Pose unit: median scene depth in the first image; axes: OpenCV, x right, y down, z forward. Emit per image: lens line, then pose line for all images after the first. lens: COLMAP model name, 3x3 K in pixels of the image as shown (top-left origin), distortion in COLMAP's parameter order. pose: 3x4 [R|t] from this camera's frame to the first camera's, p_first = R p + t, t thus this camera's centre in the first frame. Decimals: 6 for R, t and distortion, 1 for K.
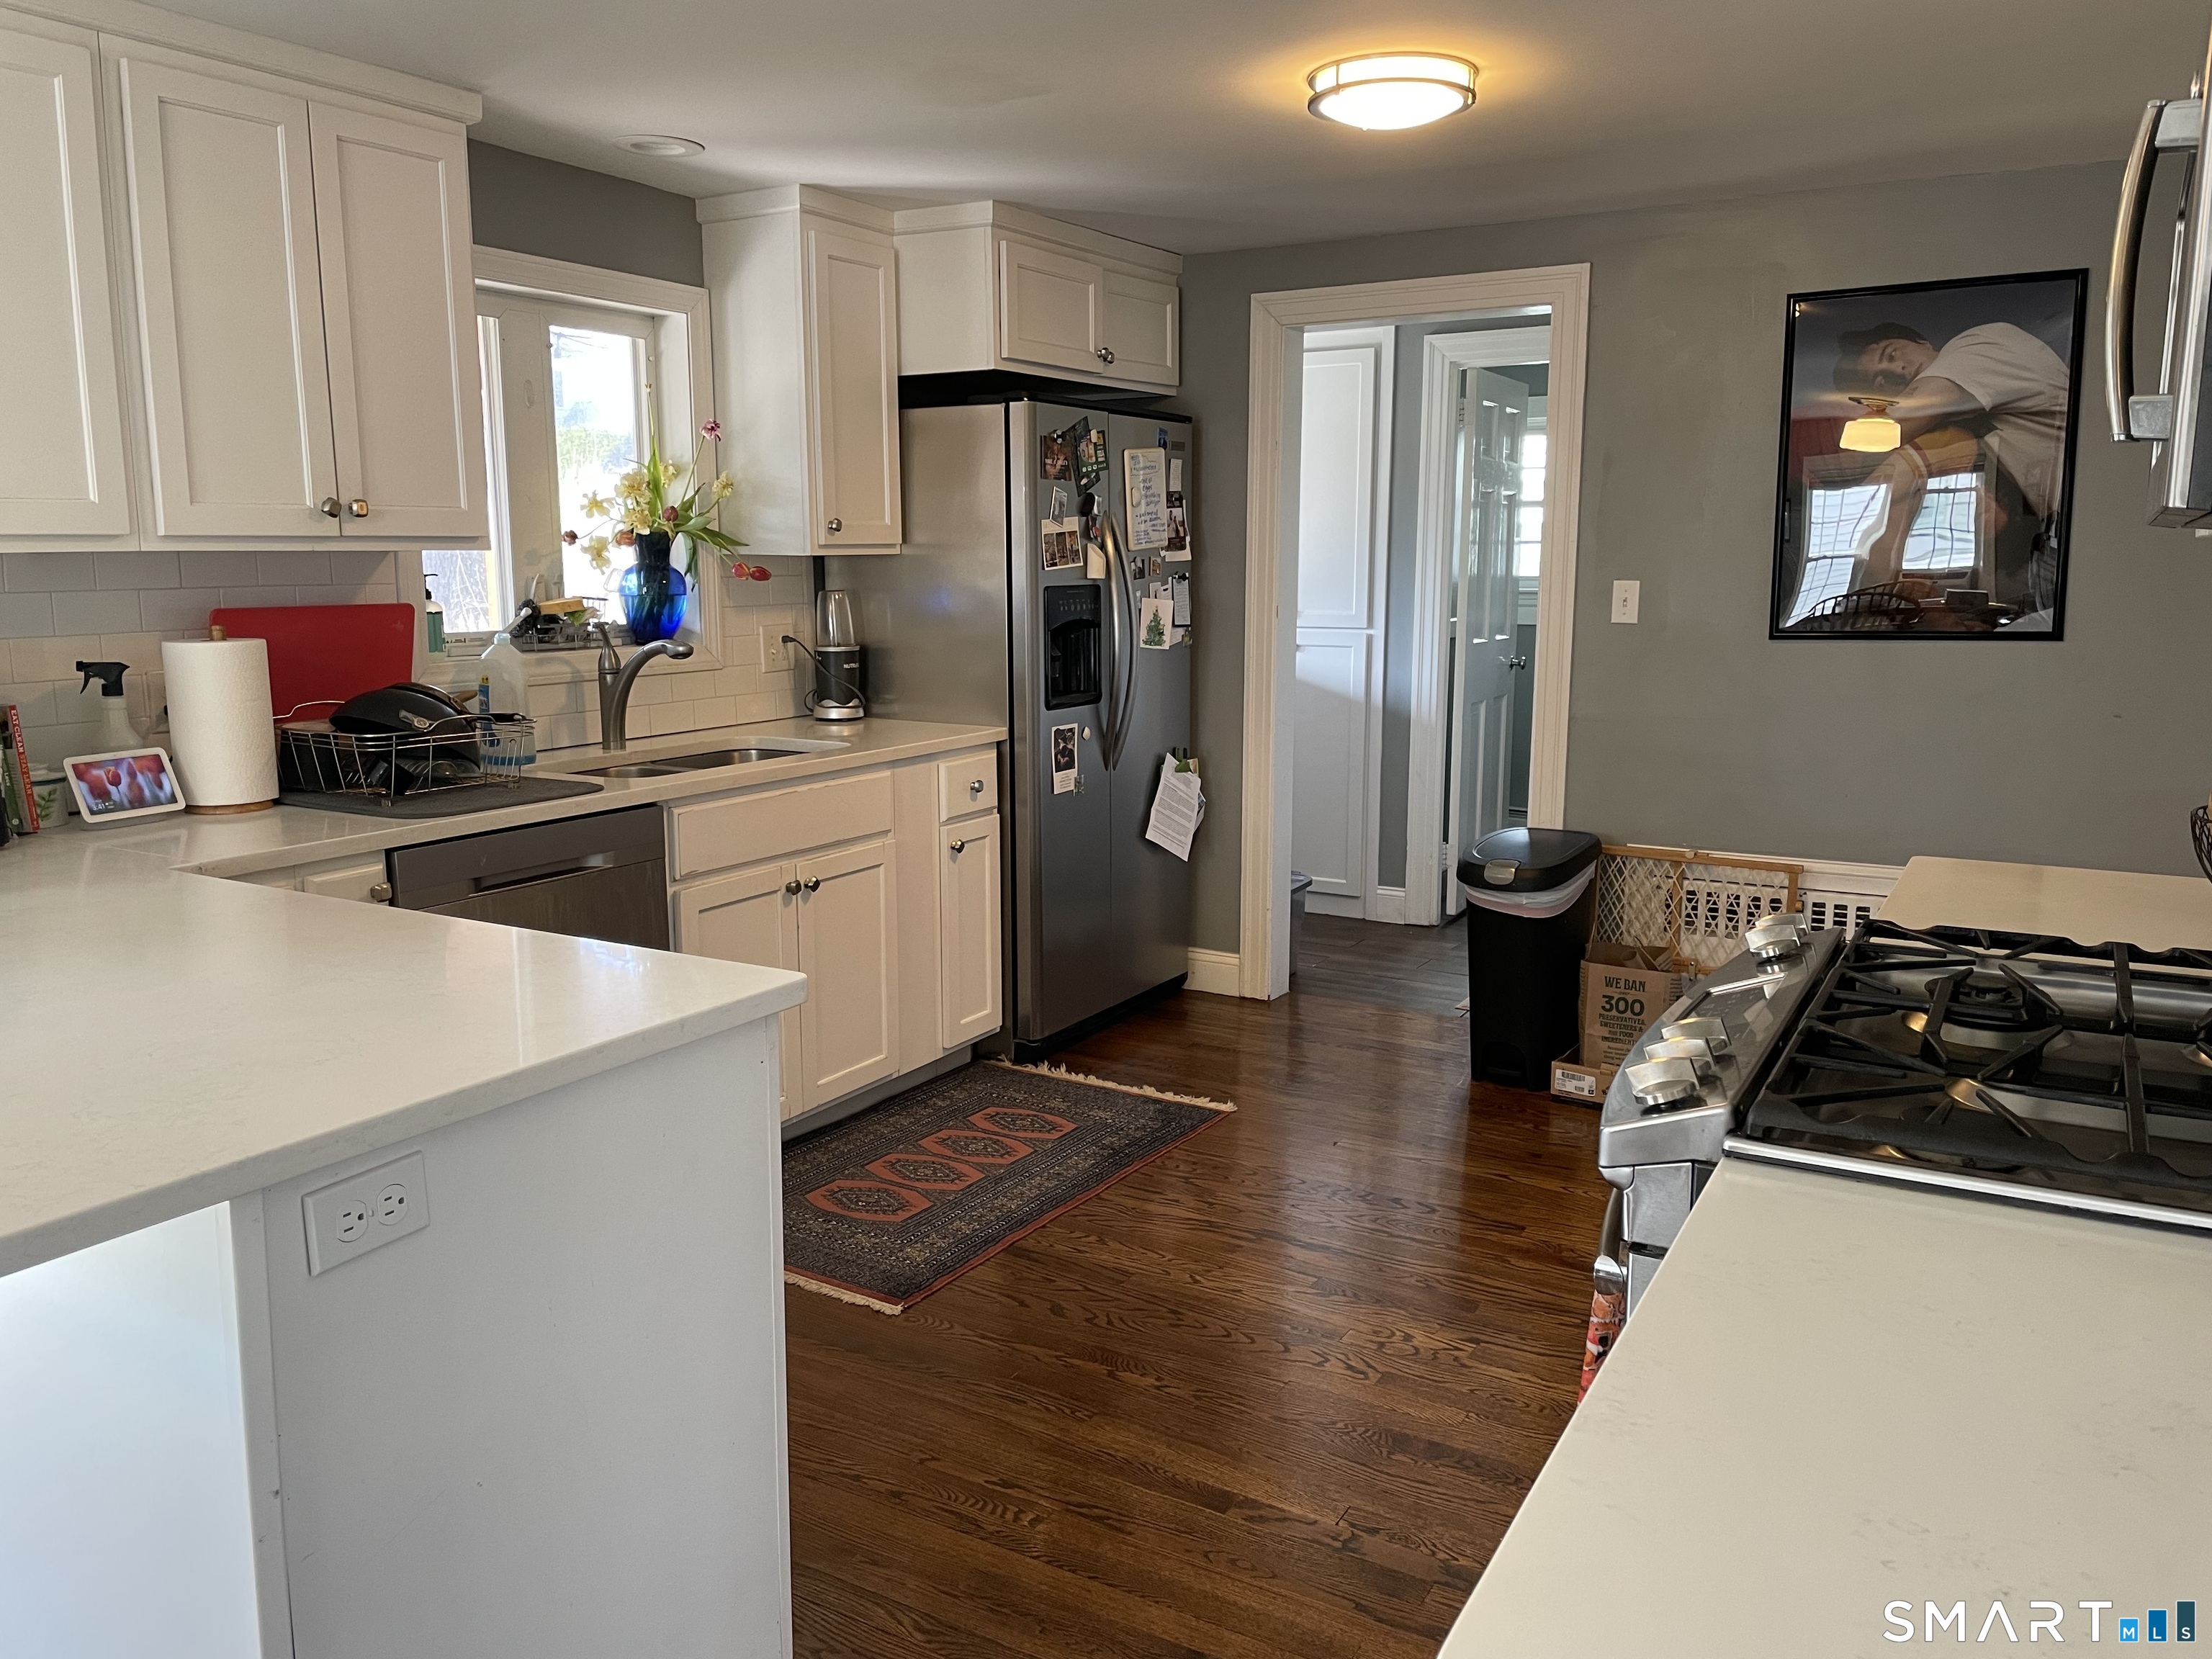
lens RADIAL K [[1665.2, 0, 1106.0], [0, 1665.2, 829.5], [0, 0, 1]] dist [-0.003298, -0.001208]
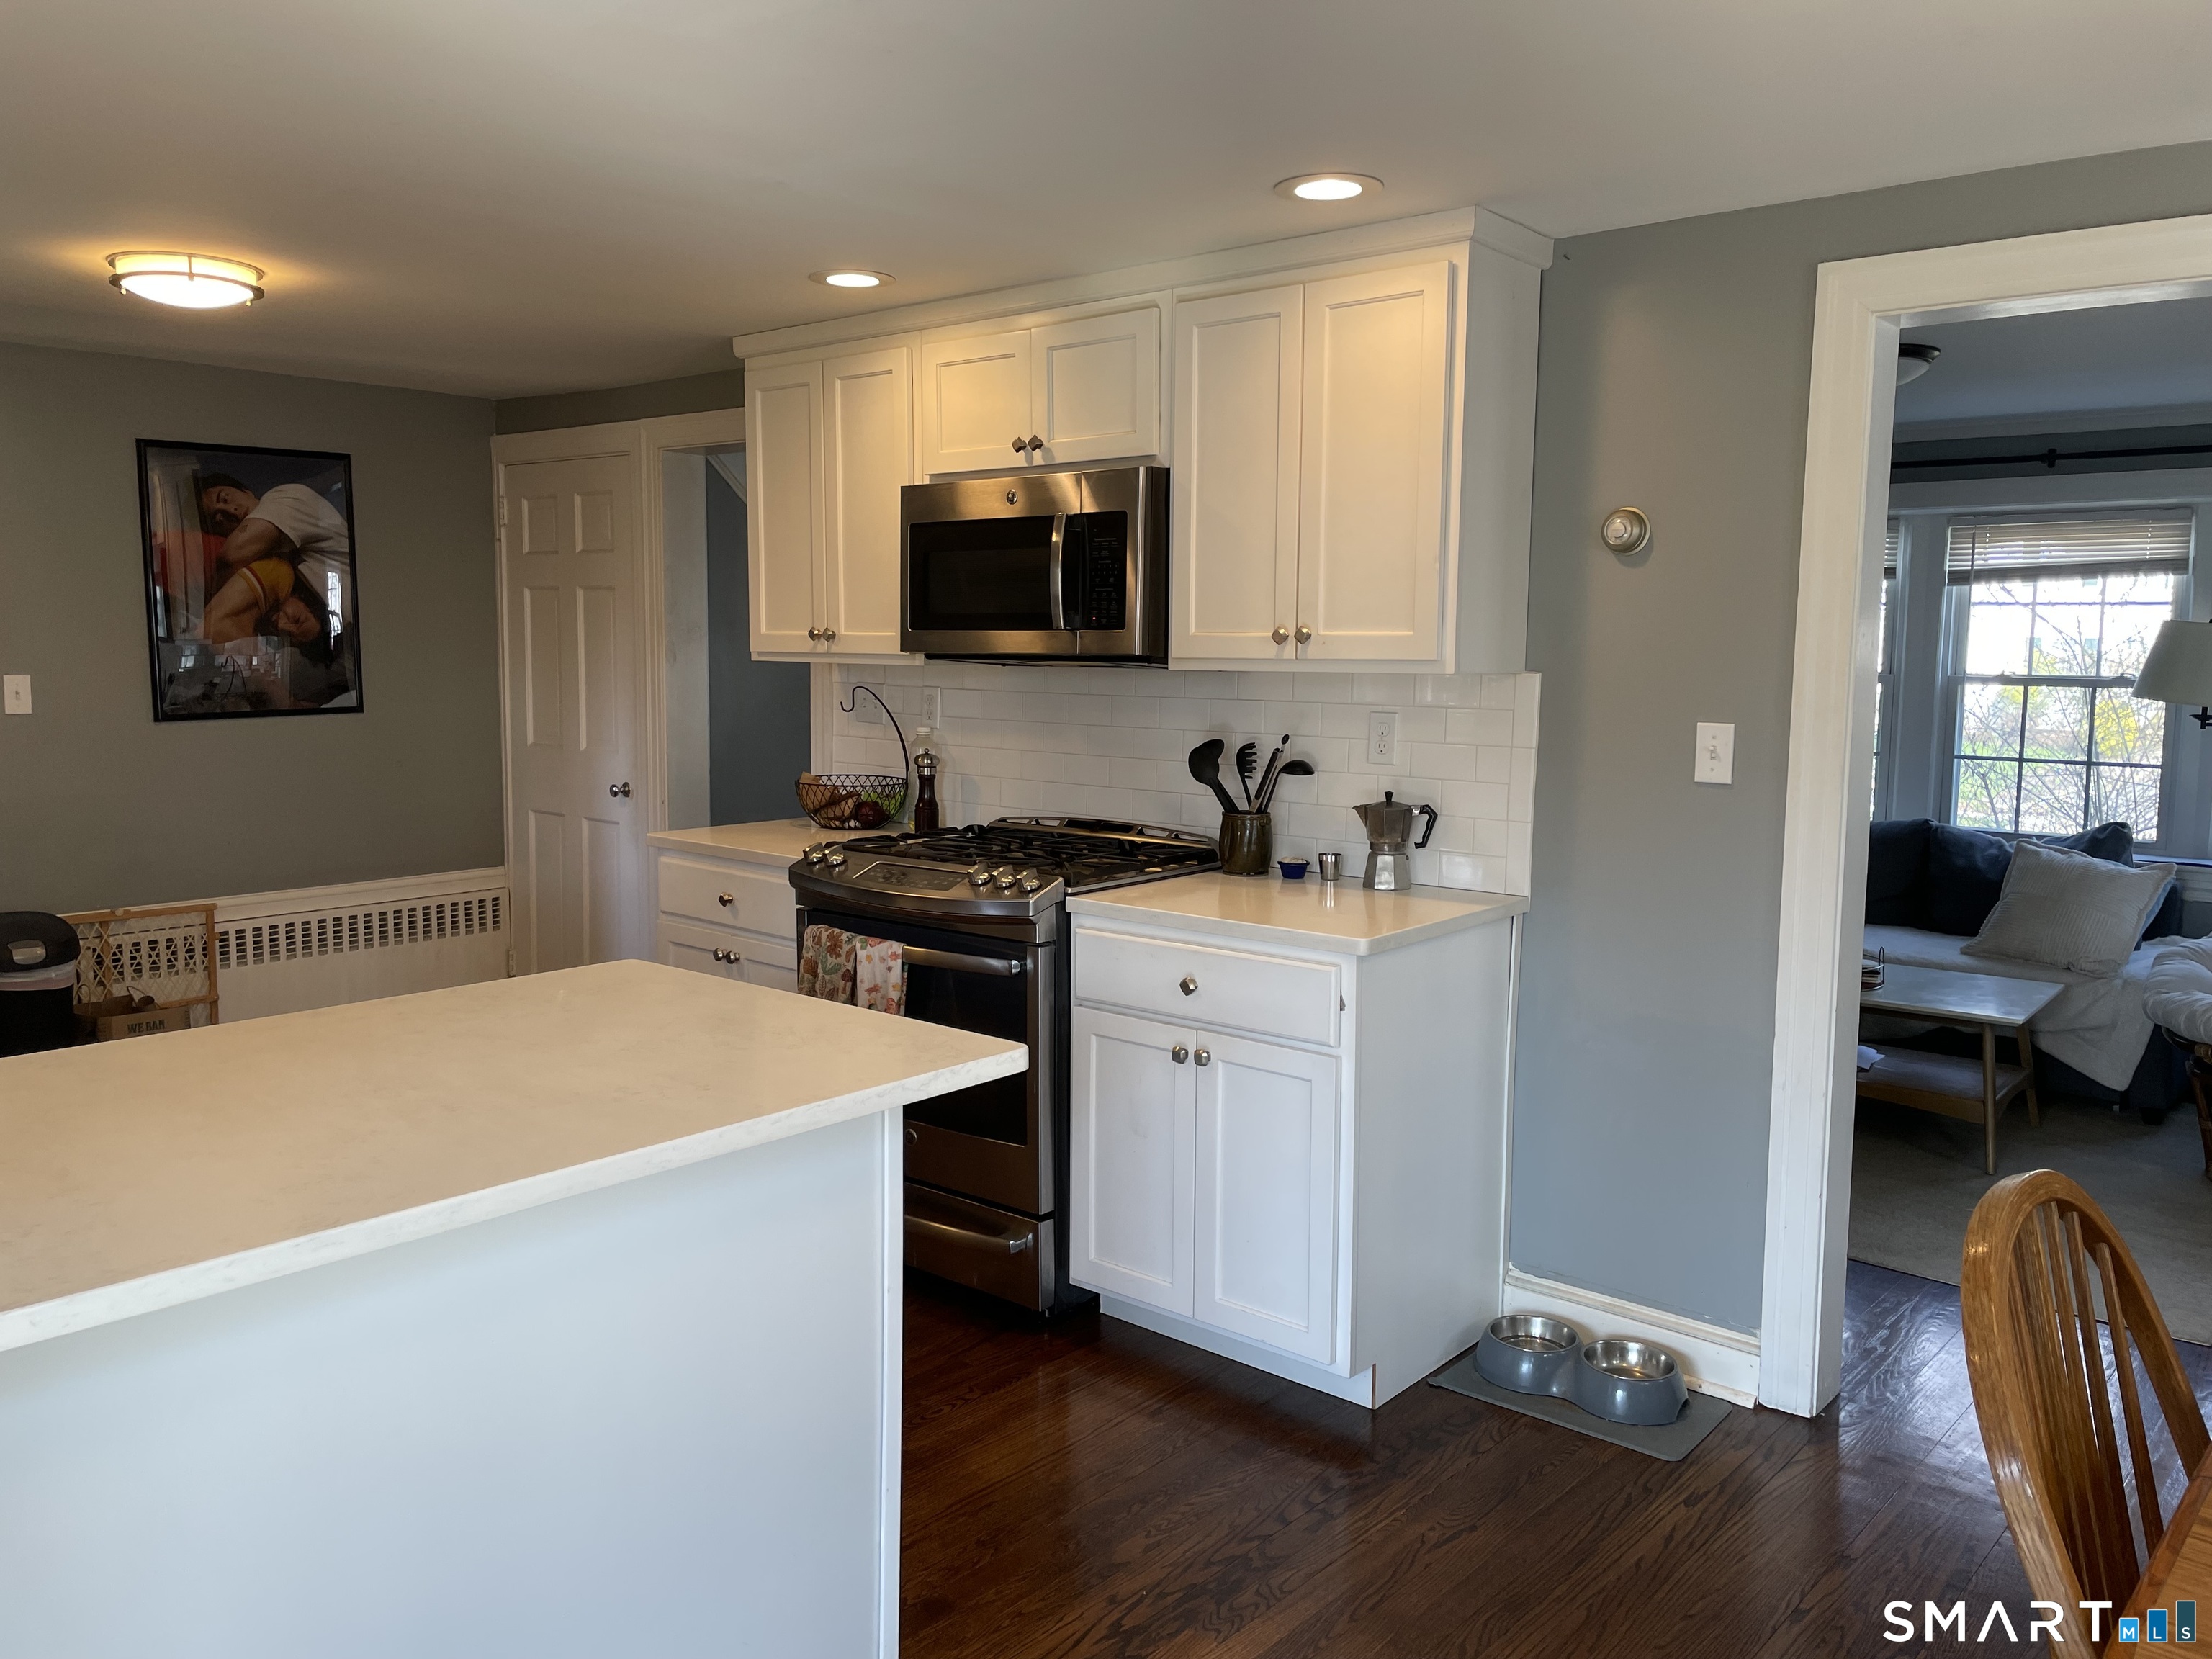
lens RADIAL K [[1709.4, 0, 1106.0], [0, 1709.4, 829.5], [0, 0, 1]] dist [0.006476, -0.000005]
pose [[0.183721, -0.112364, 0.976535, -0.738817], [0.148460, 0.985221, 0.085433, -0.045383], [-0.971703, 0.129280, 0.197687, 0.109145]]
